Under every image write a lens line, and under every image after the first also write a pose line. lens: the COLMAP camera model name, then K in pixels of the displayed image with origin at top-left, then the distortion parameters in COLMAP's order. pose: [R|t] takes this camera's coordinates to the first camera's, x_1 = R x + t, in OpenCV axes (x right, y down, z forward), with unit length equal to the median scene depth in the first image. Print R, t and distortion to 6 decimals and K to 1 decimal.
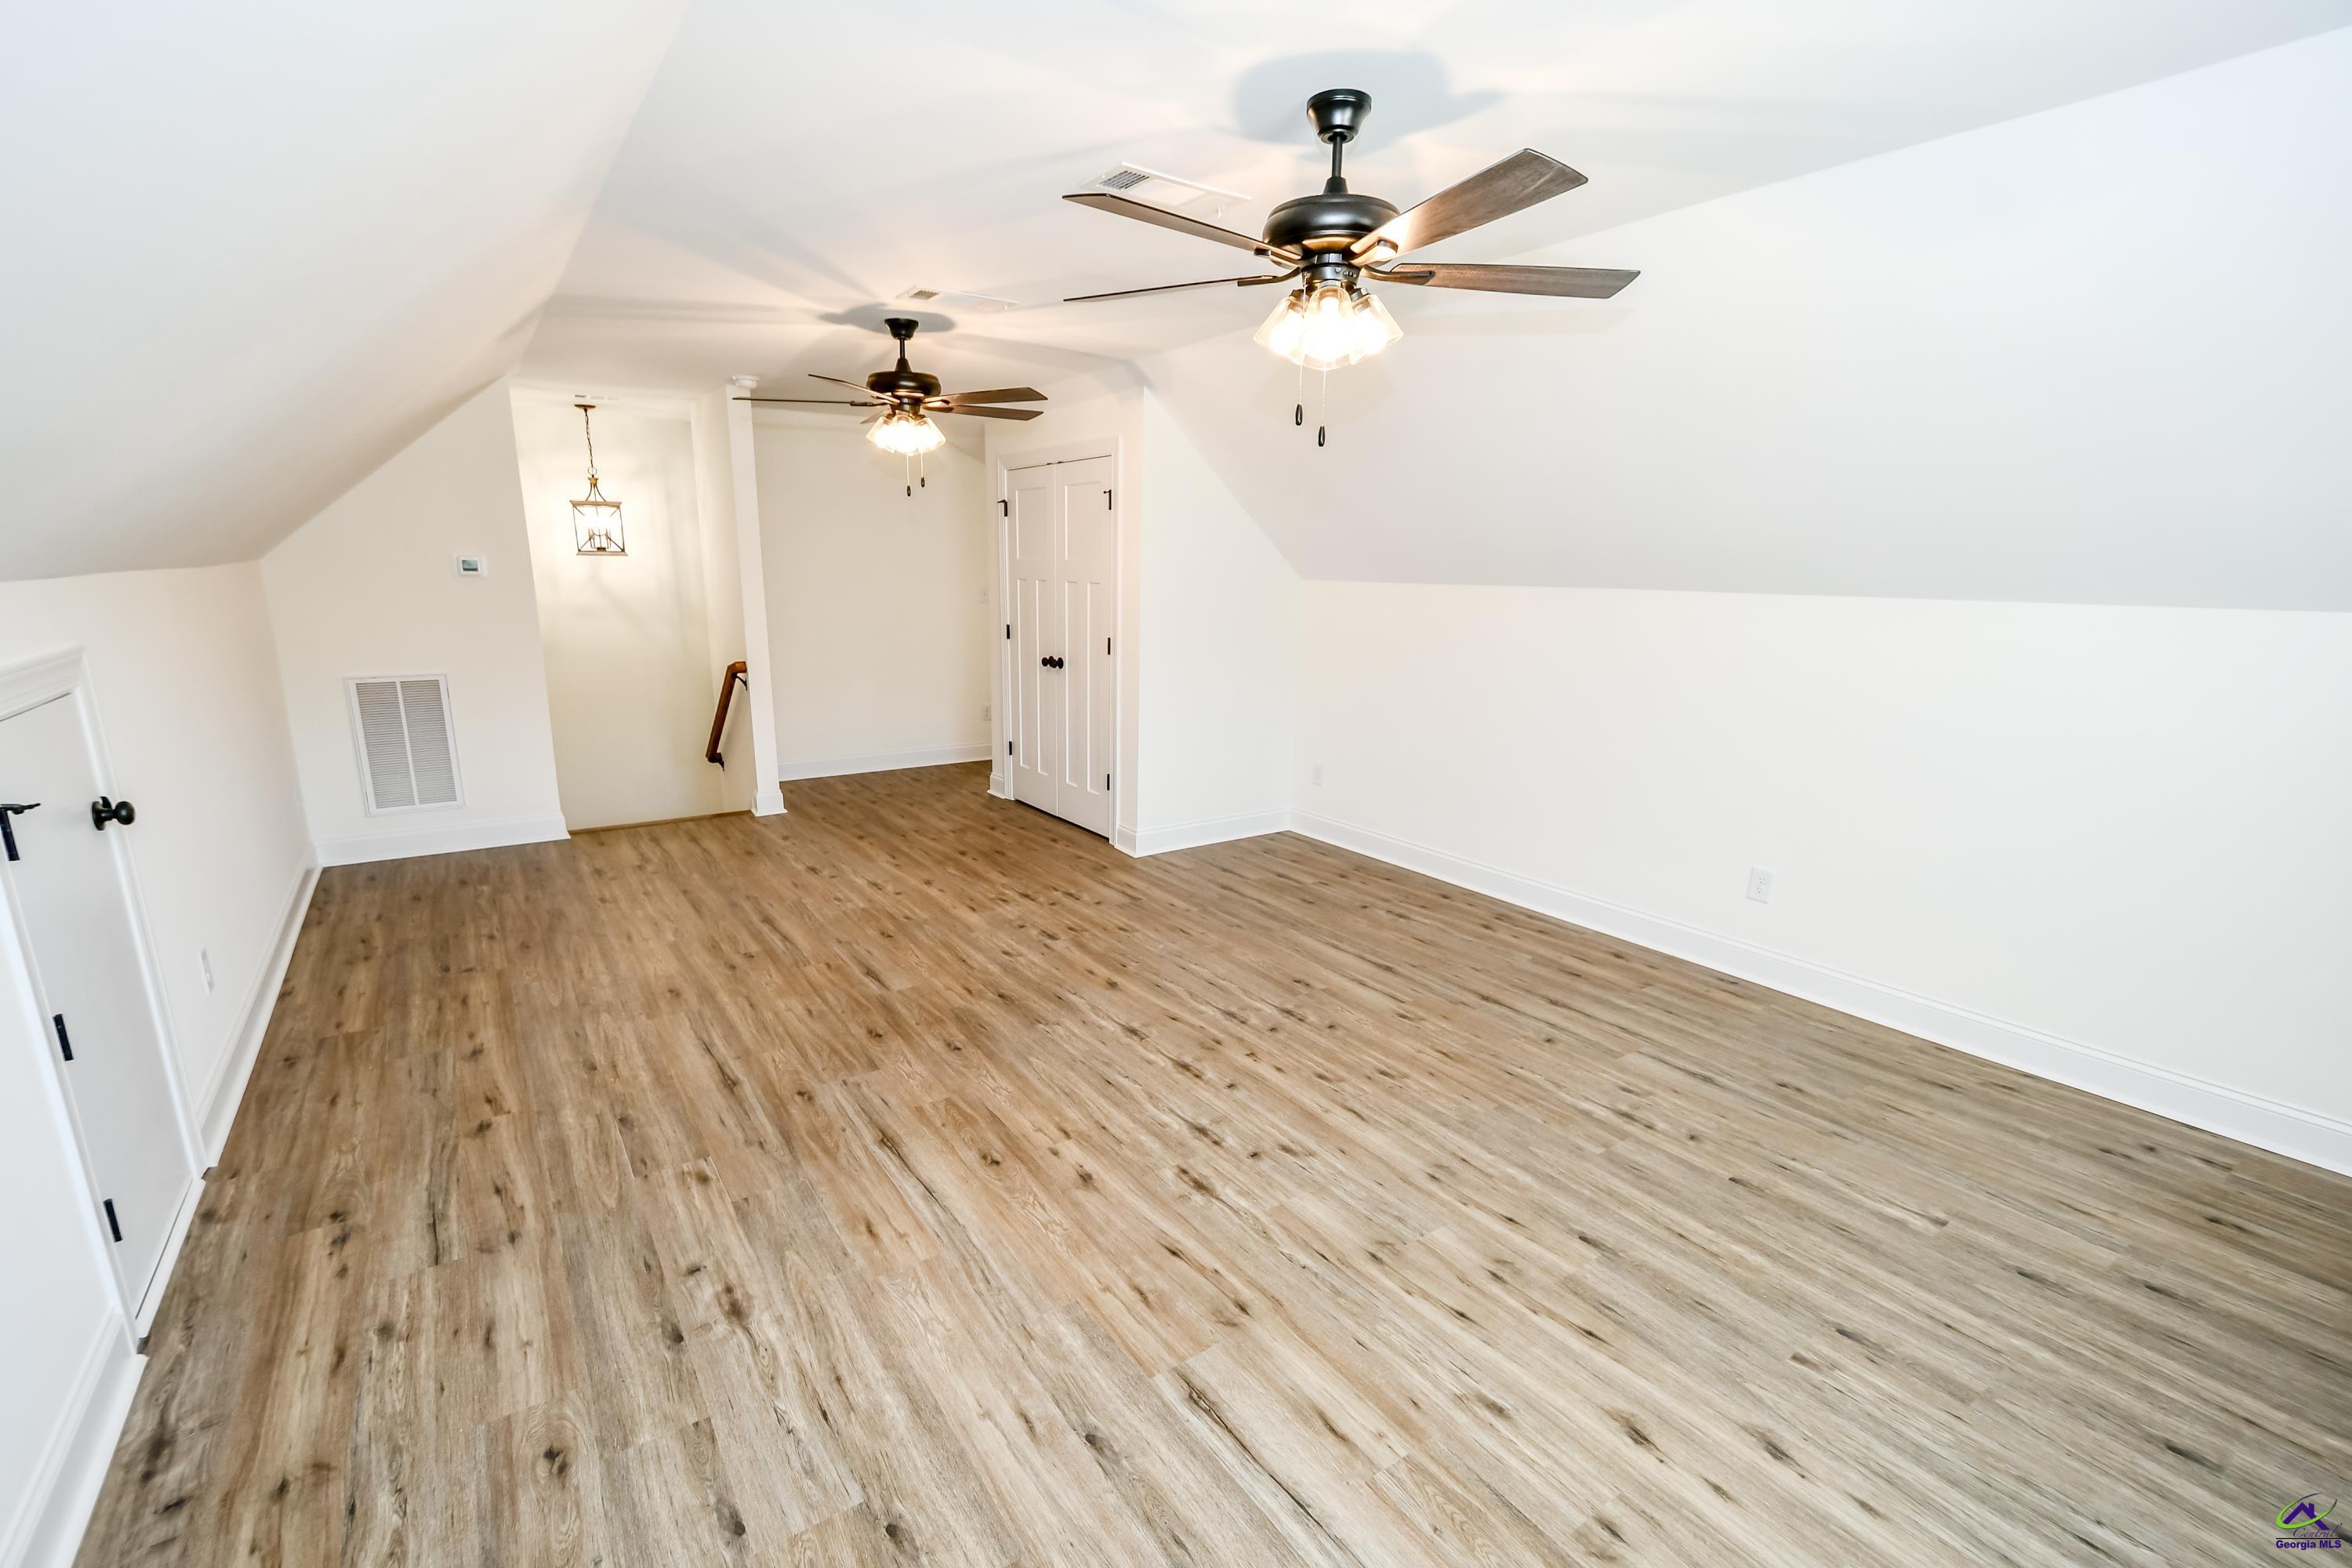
lens RADIAL K [[1031.2, 0, 1148.9], [0, 1031.2, 816.1], [0, 0, 1]] dist [0.006911, -0.007019]
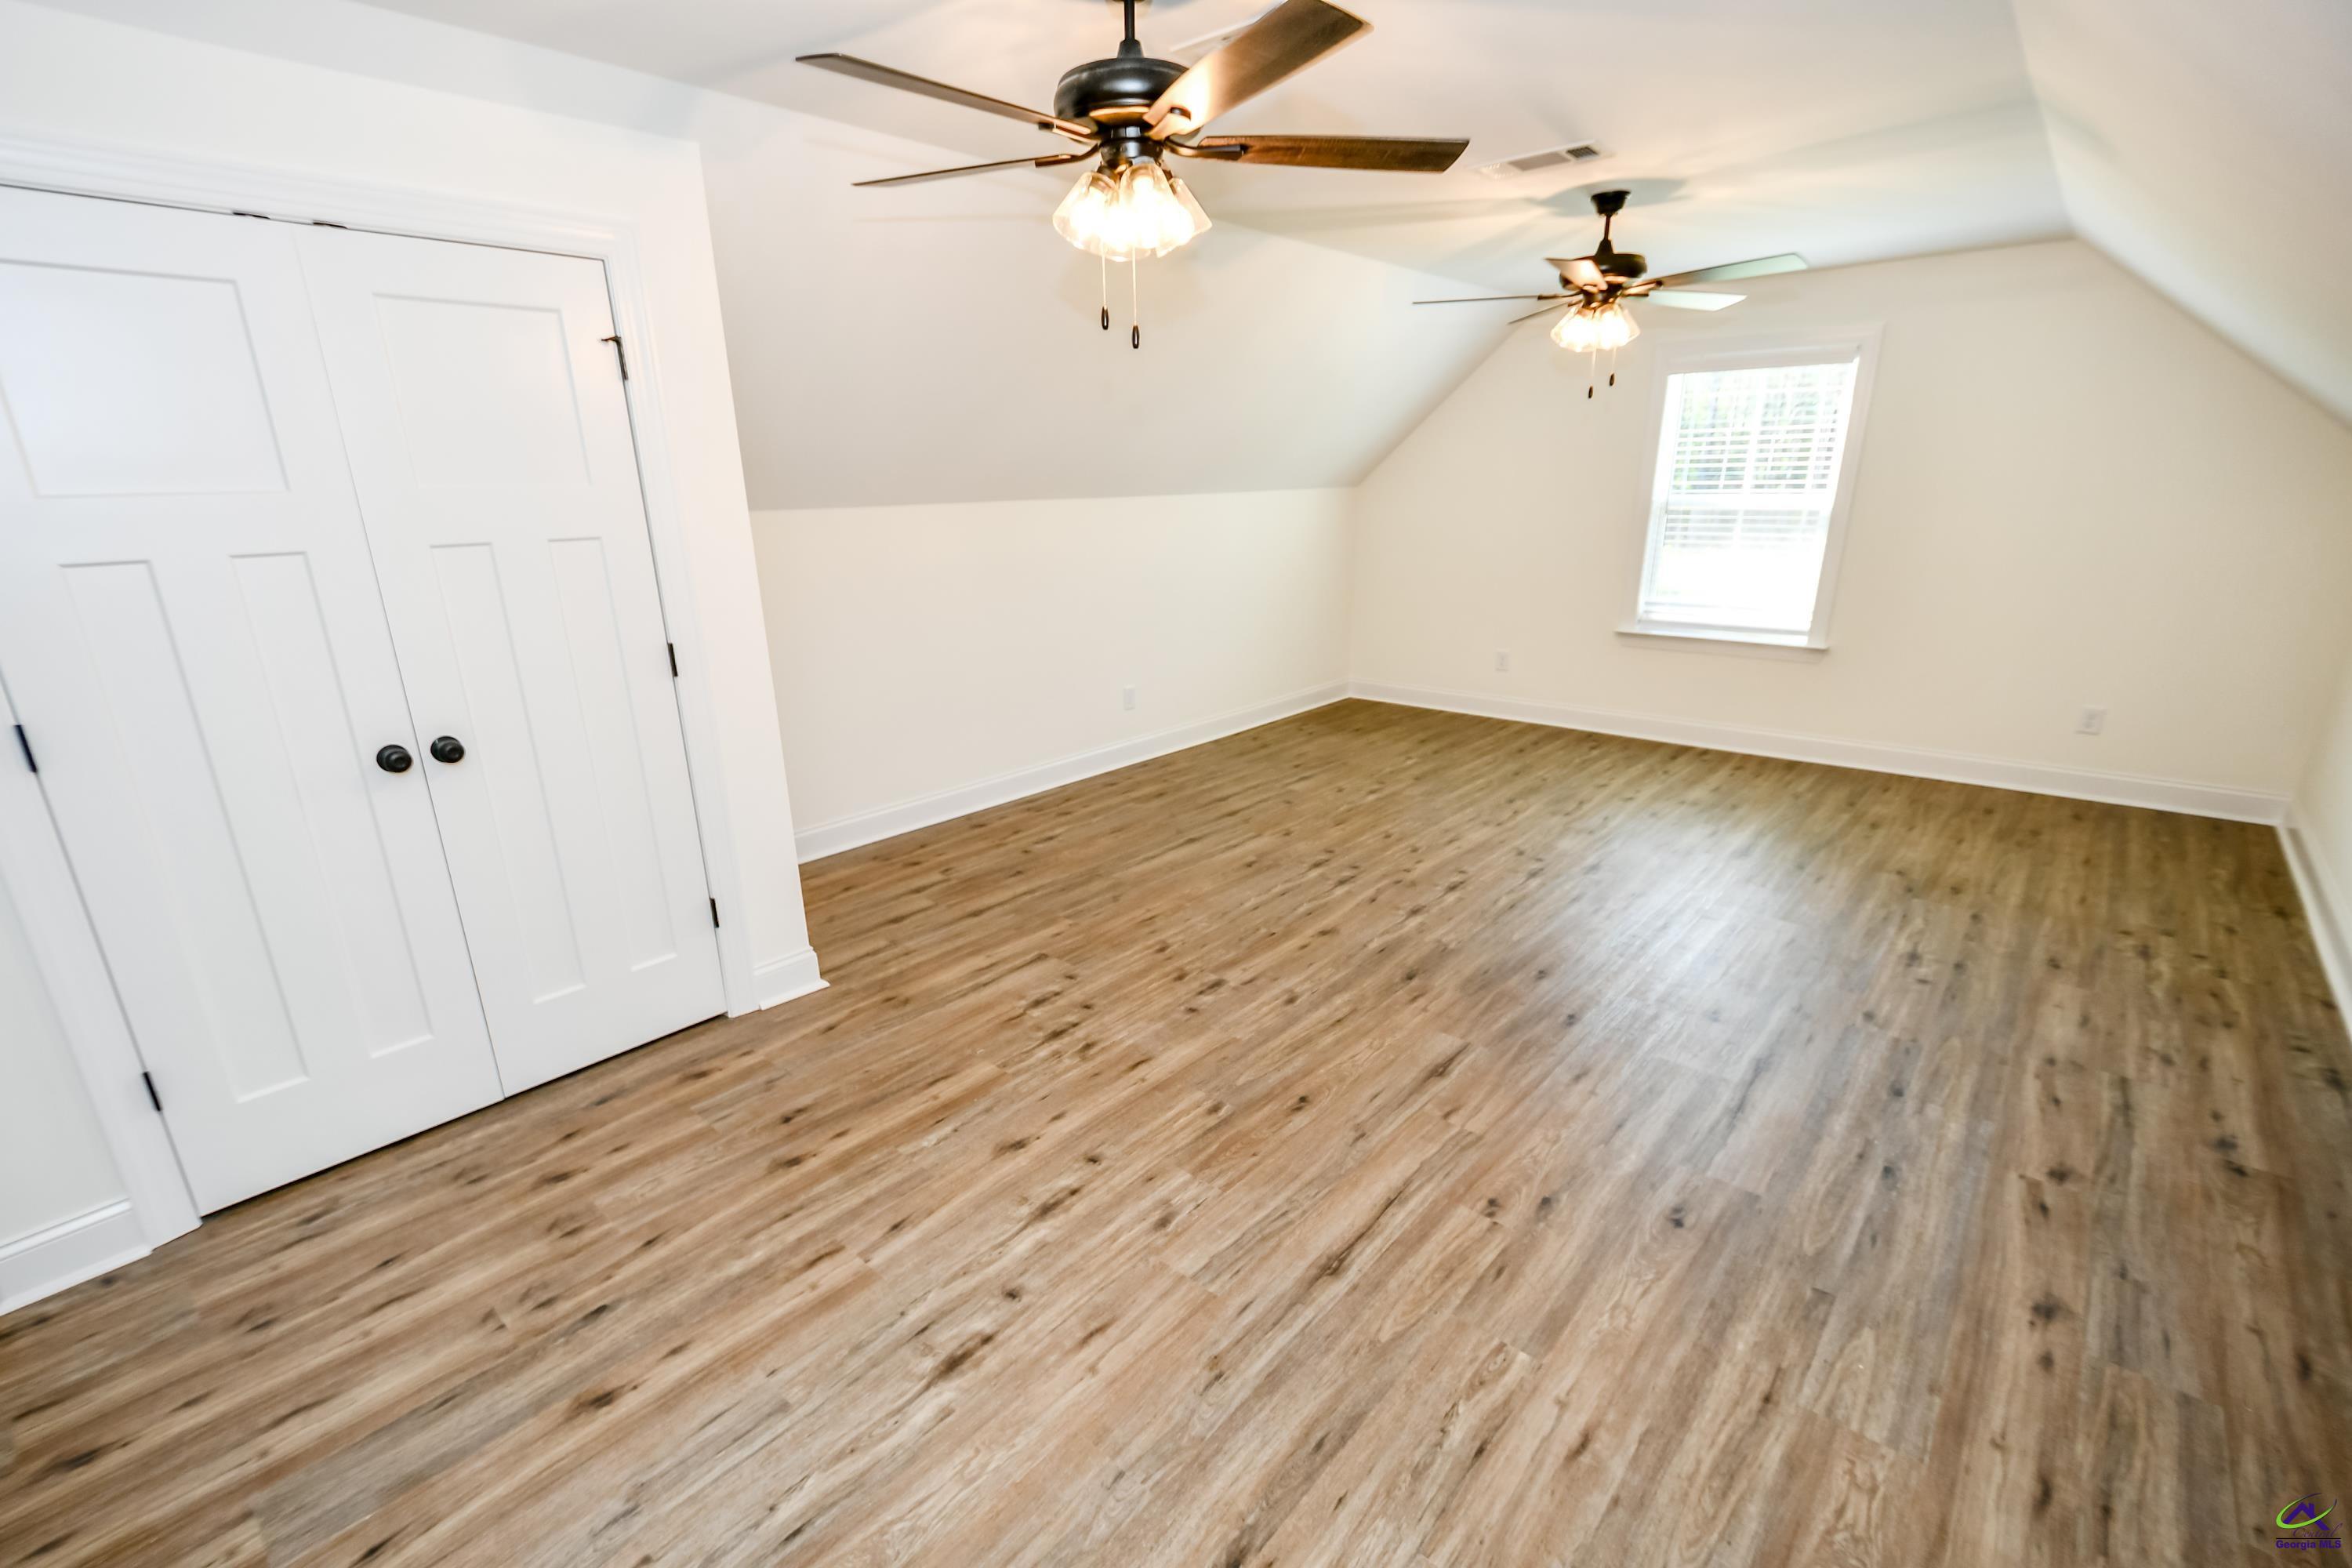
lens RADIAL K [[1031.2, 0, 1148.9], [0, 1031.2, 816.1], [0, 0, 1]] dist [0.006911, -0.007019]
pose [[-0.244149, -0.308861, 0.919237, -0.832785], [0.245450, 0.897374, 0.366706, -0.319821], [-0.938161, 0.315158, -0.143283, 1.253624]]
